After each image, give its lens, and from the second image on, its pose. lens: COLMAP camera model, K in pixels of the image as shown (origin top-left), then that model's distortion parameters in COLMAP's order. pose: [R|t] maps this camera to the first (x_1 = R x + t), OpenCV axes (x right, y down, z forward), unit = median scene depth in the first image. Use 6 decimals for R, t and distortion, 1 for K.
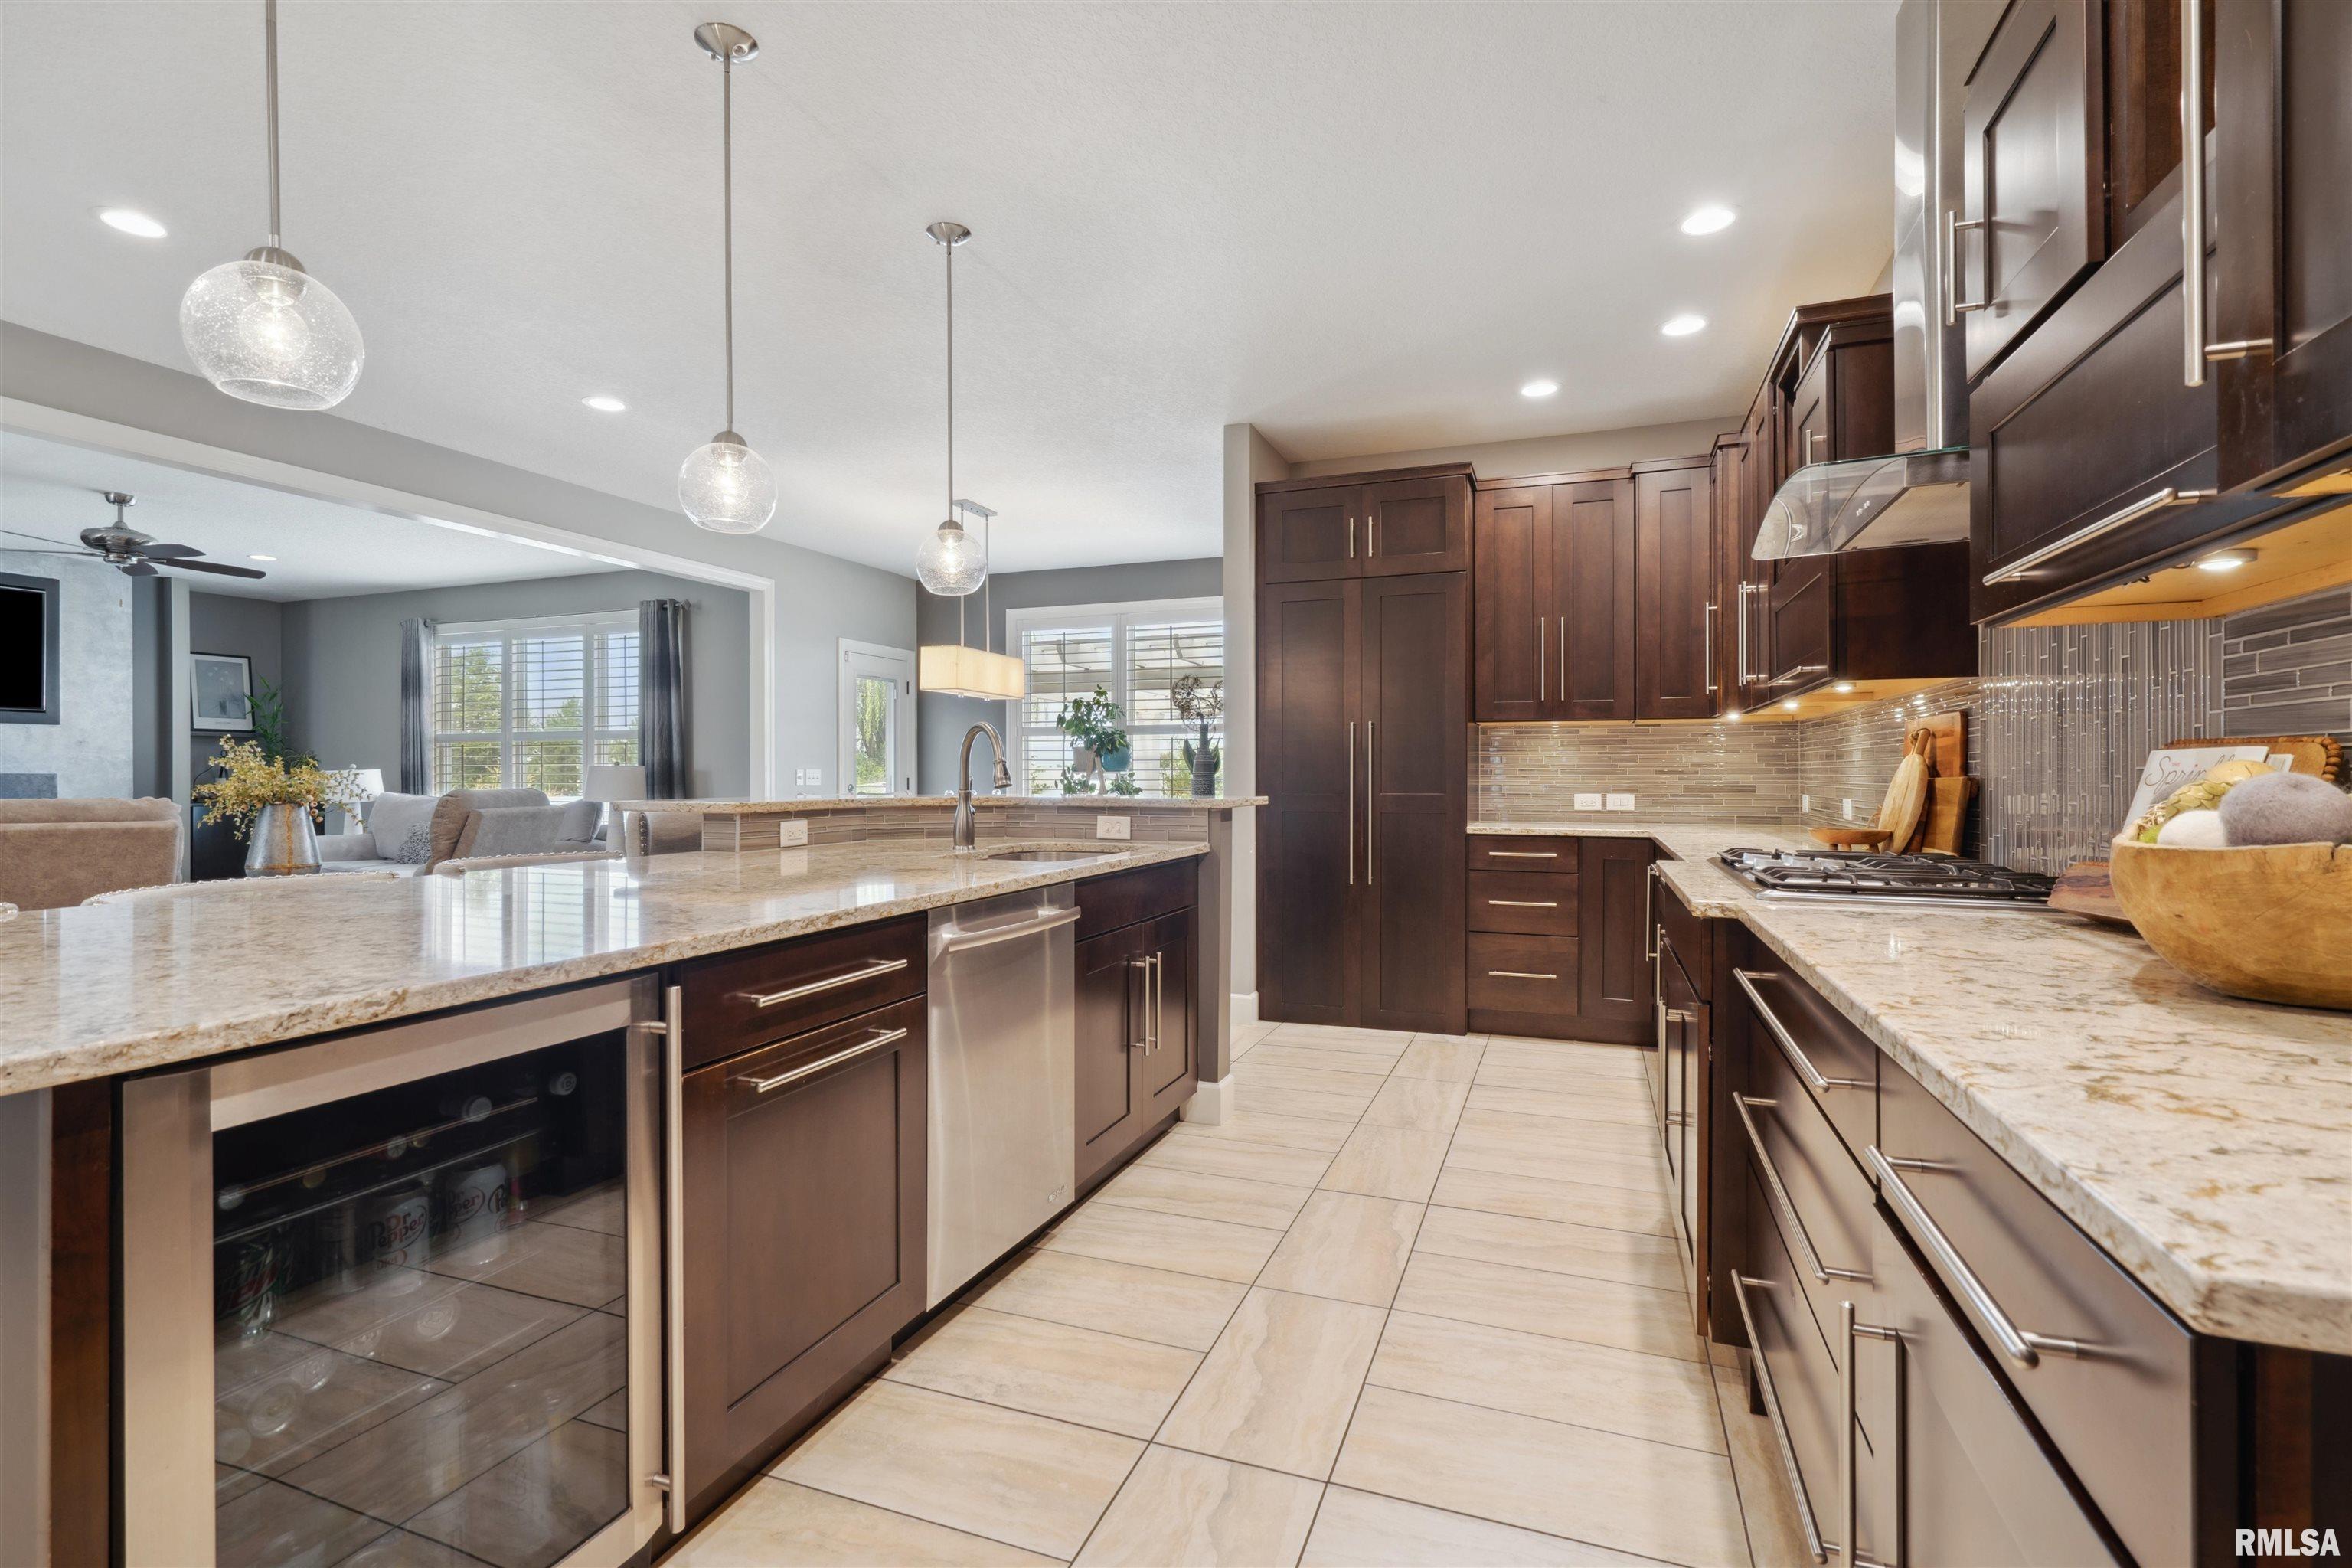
lens RADIAL K [[1097.3, 0, 1168.5], [0, 1097.3, 779.1], [0, 0, 1]] dist [-0.002358, 0.004303]
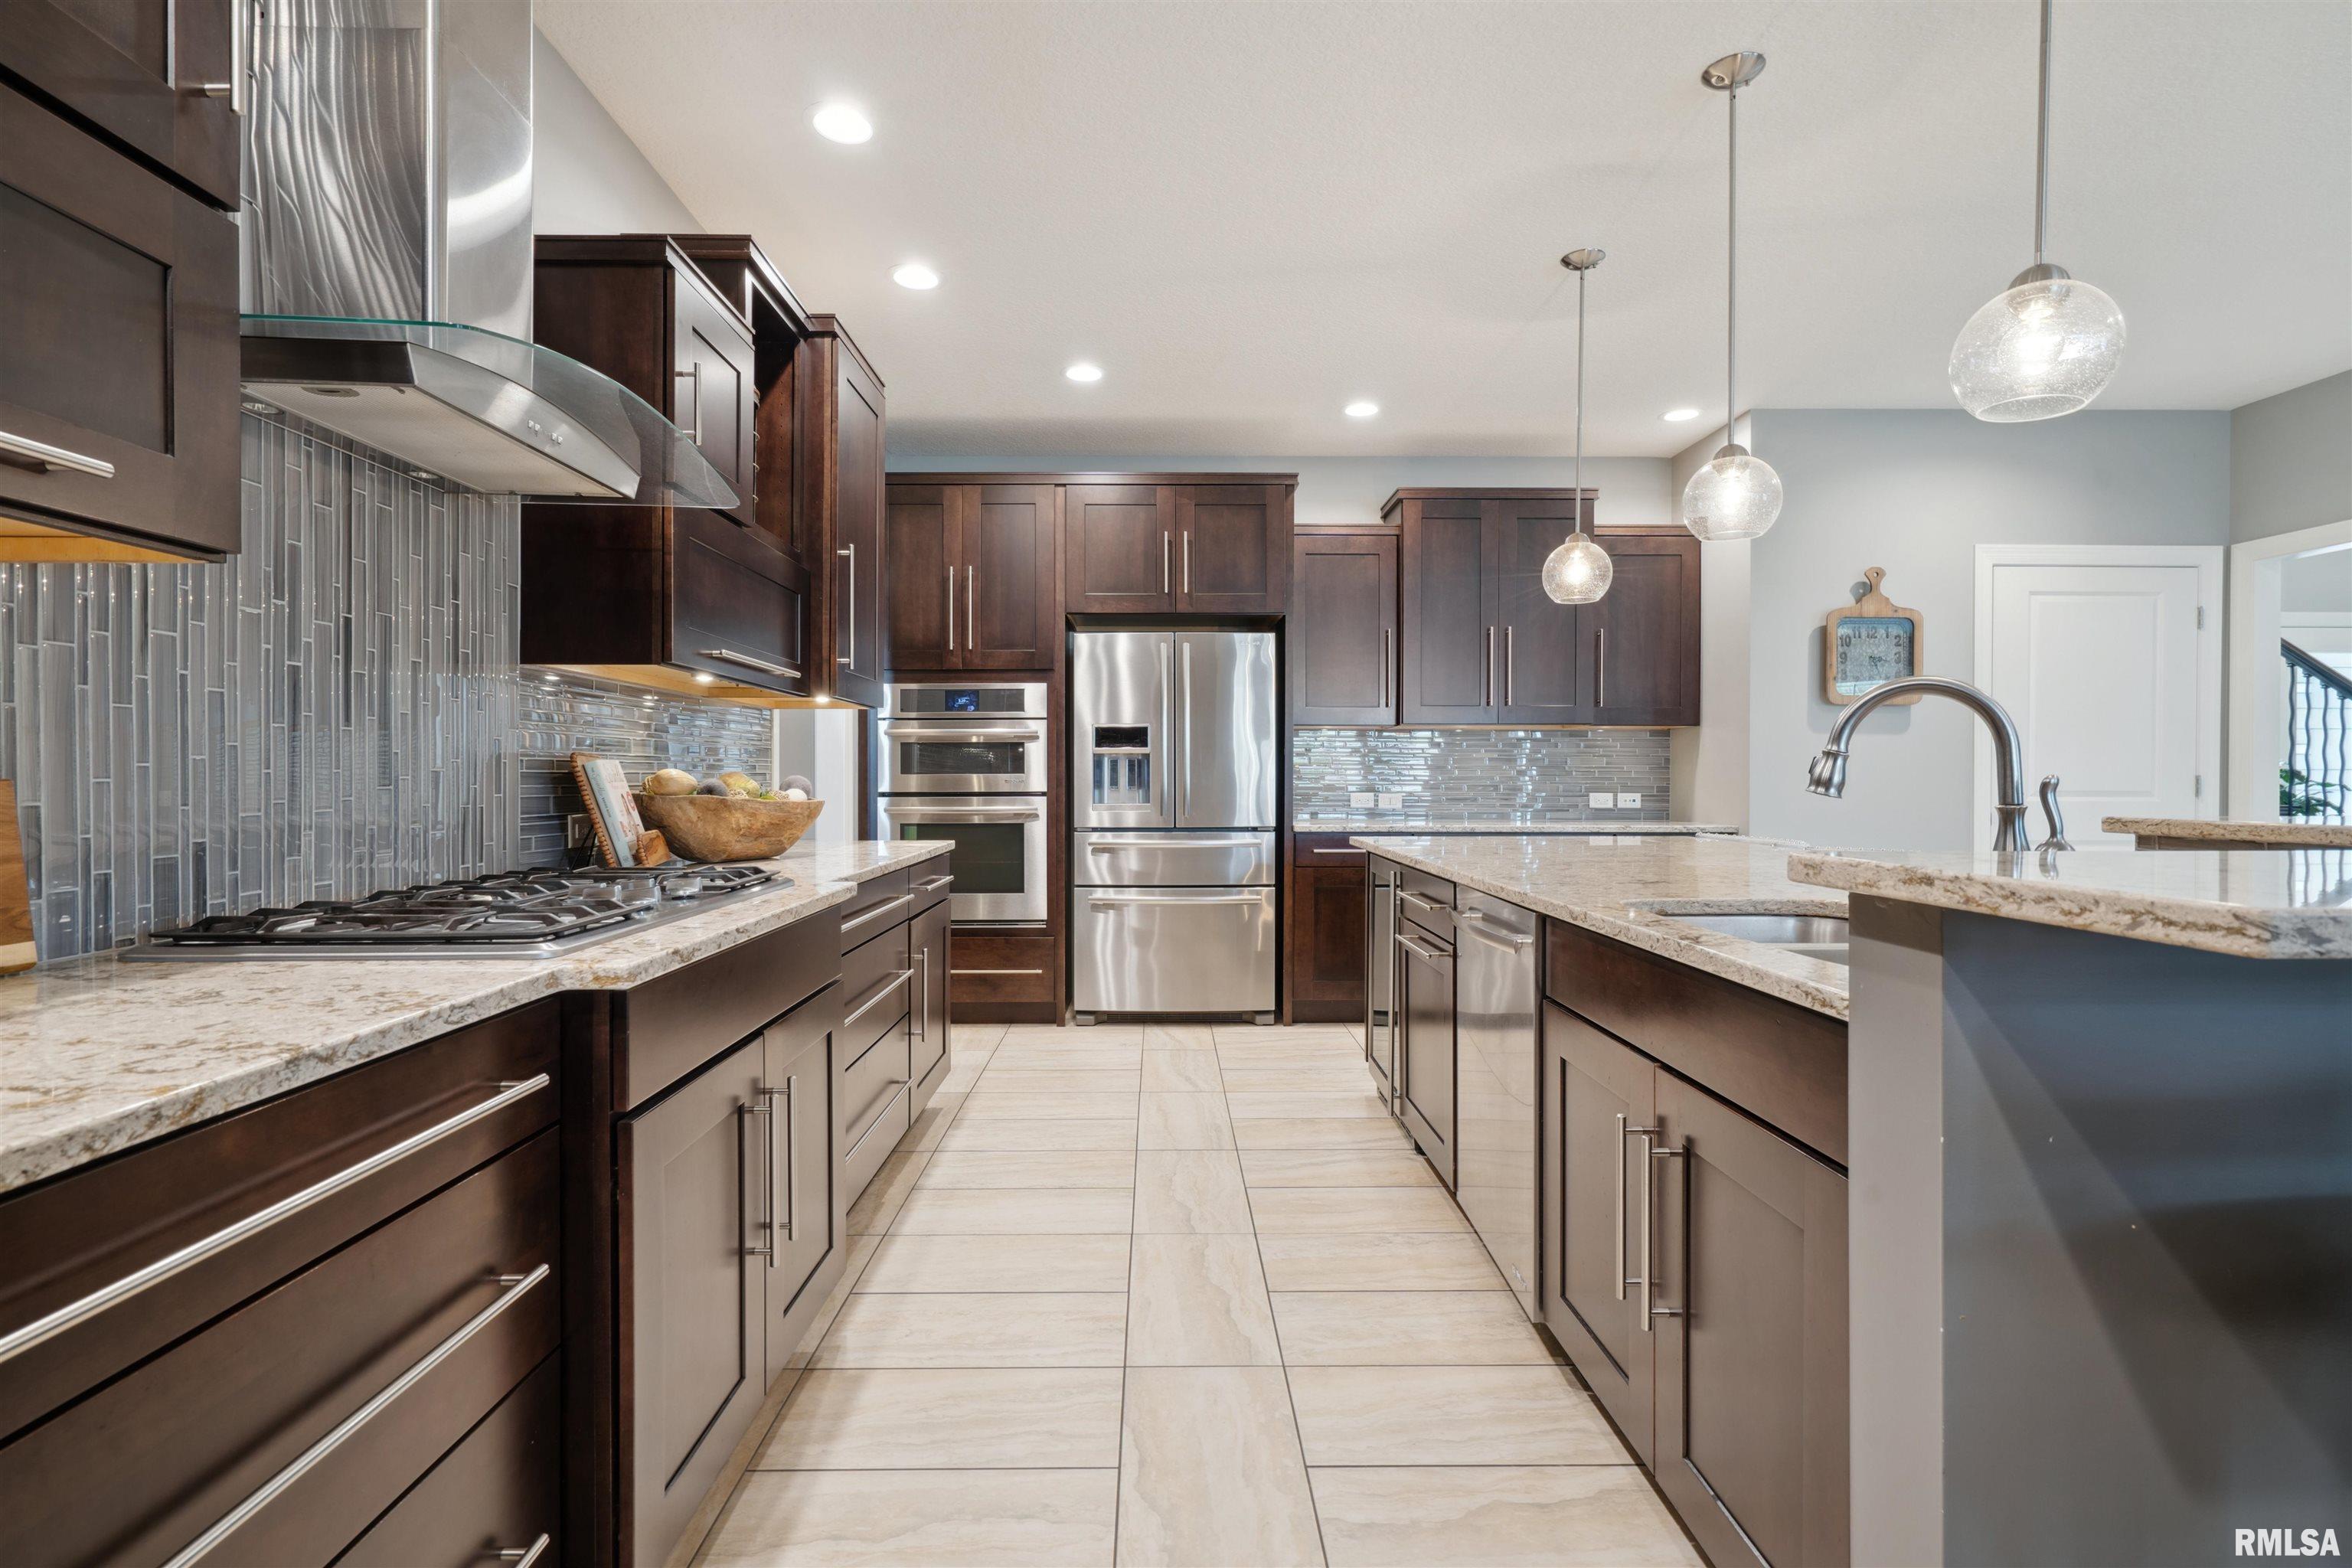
lens RADIAL K [[1097.3, 0, 1168.5], [0, 1097.3, 779.1], [0, 0, 1]] dist [-0.002358, 0.004303]
pose [[-0.932313, -0.000089, -0.361652, 0.313594], [-0.000624, 0.999999, 0.001364, -0.002768], [0.361652, 0.001497, -0.932312, 1.171883]]
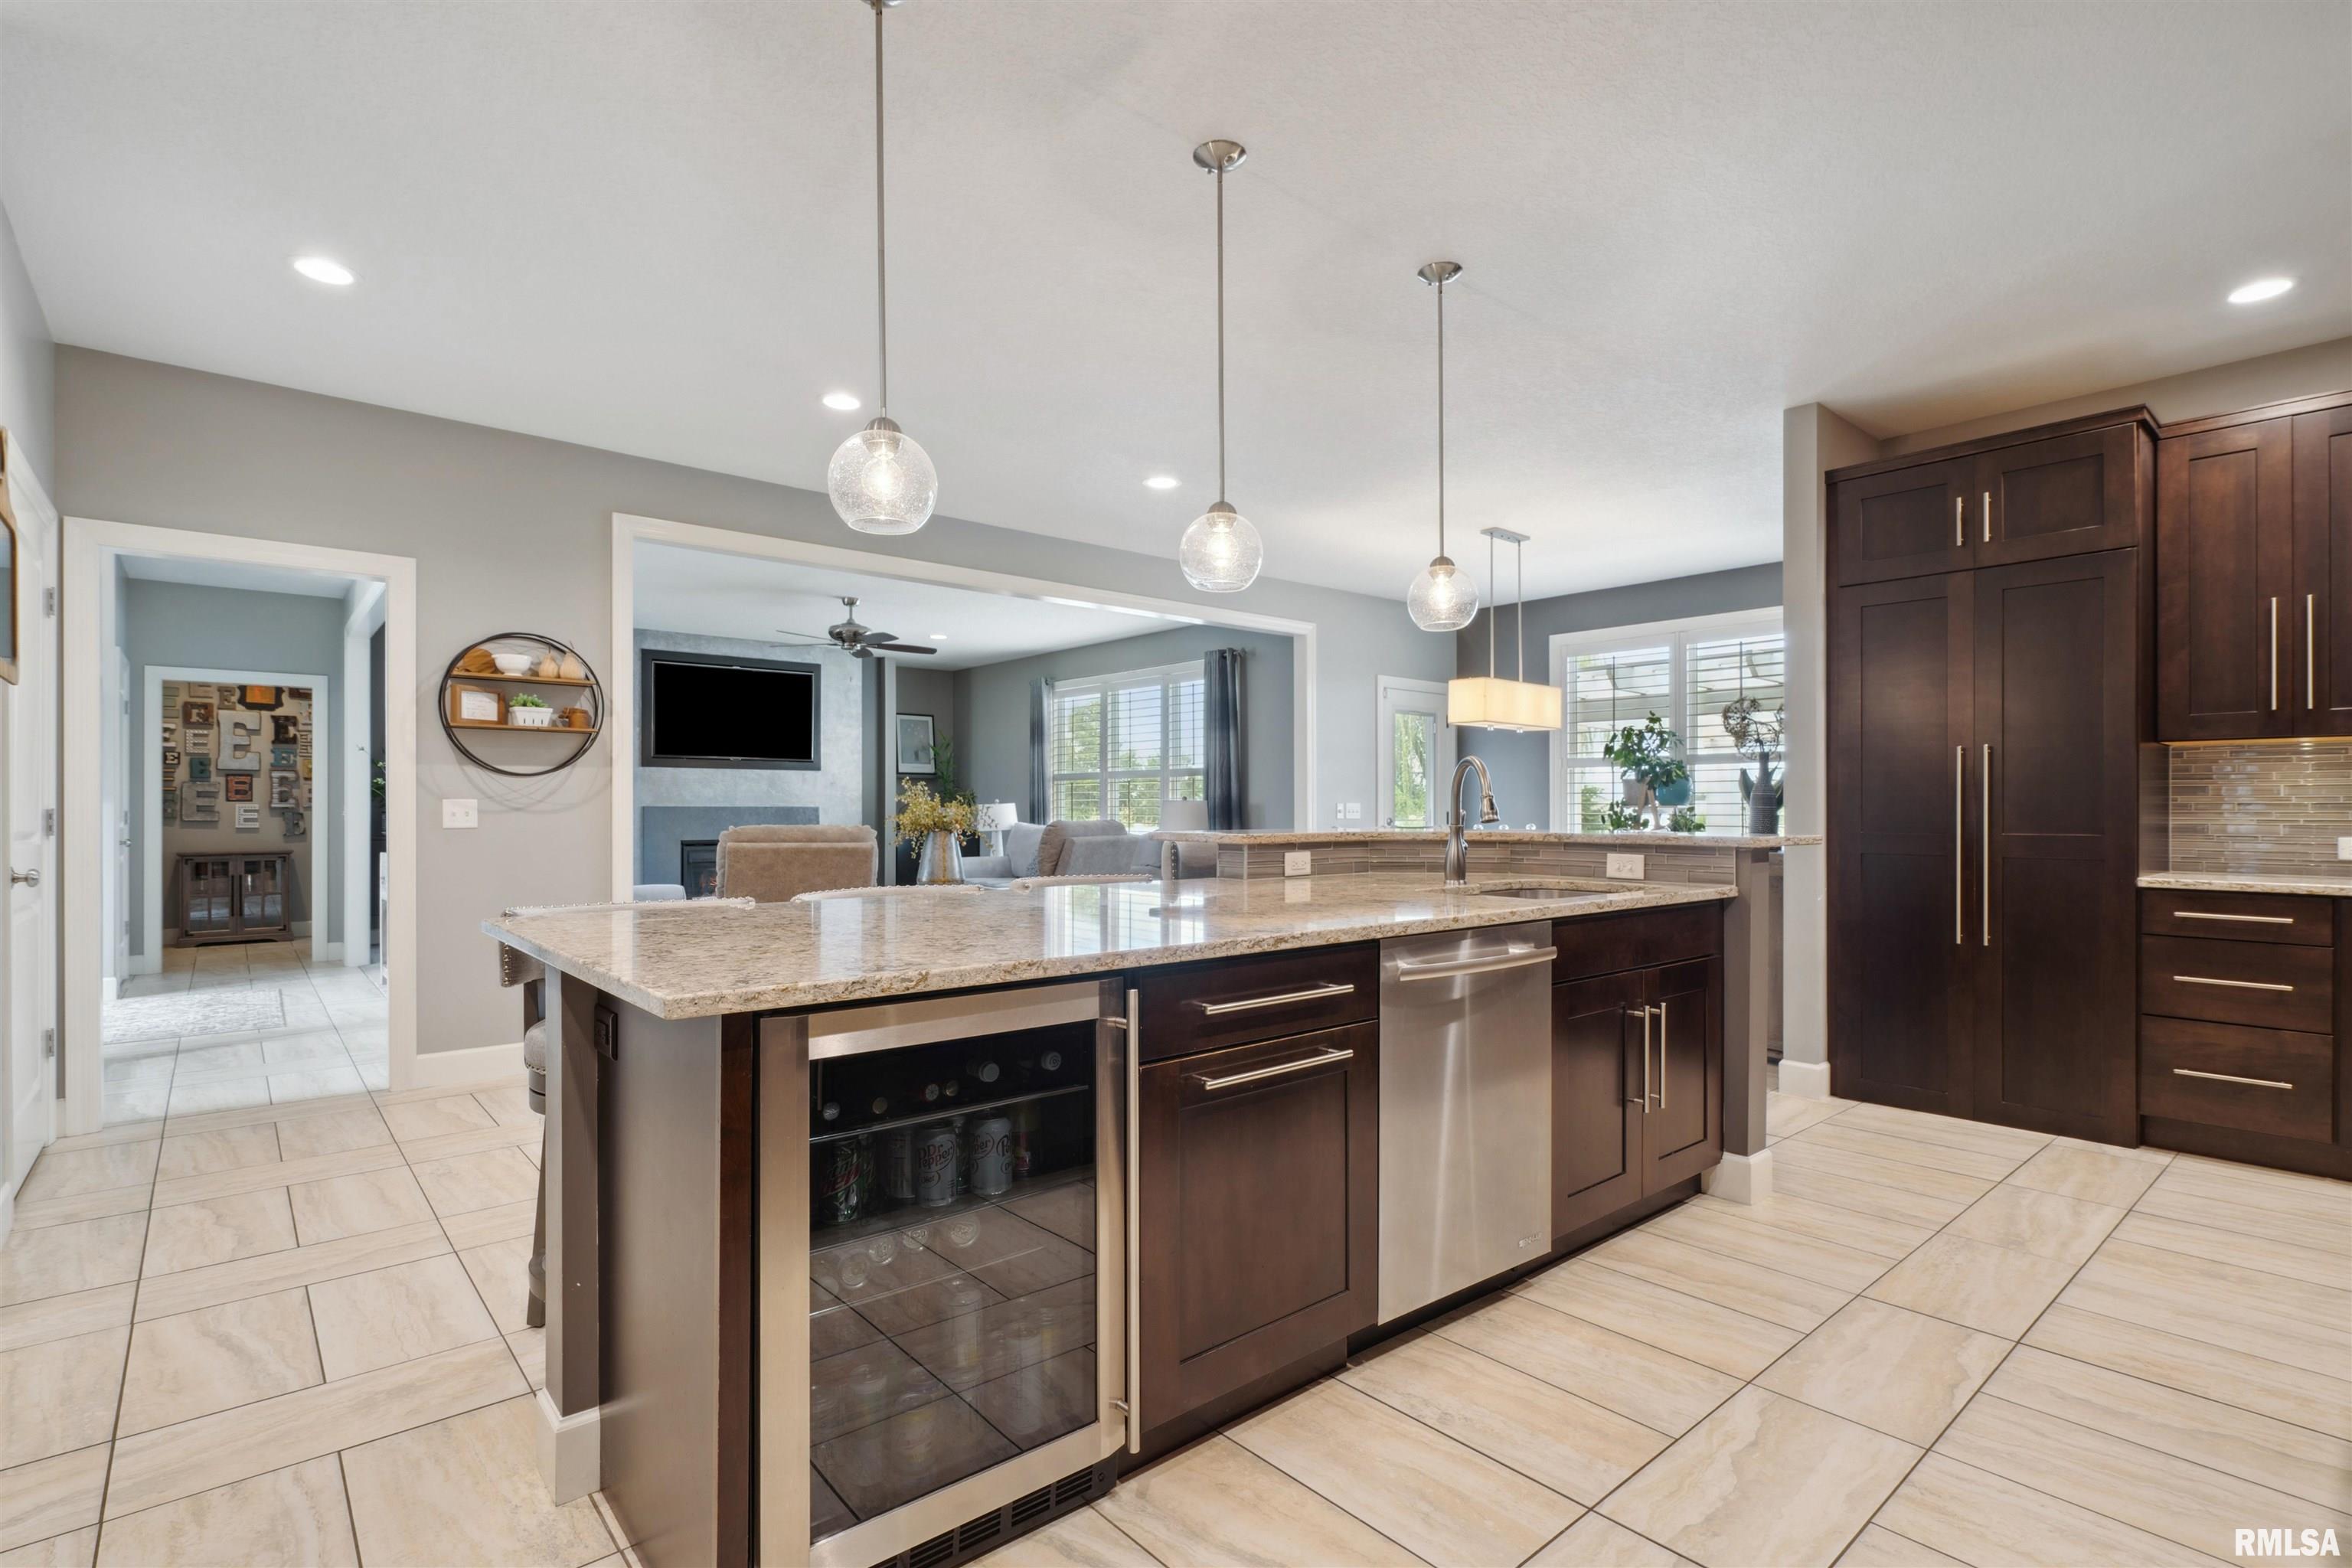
lens RADIAL K [[1117.2, 0, 1181.9], [0, 1117.2, 810.5], [0, 0, 1]] dist [0.000392, 0.001717]
pose [[0.882088, 0.002753, -0.471077, 0.063294], [-0.003734, 0.999992, -0.001148, -0.000695], [0.471070, 0.002772, 0.882092, -0.013696]]
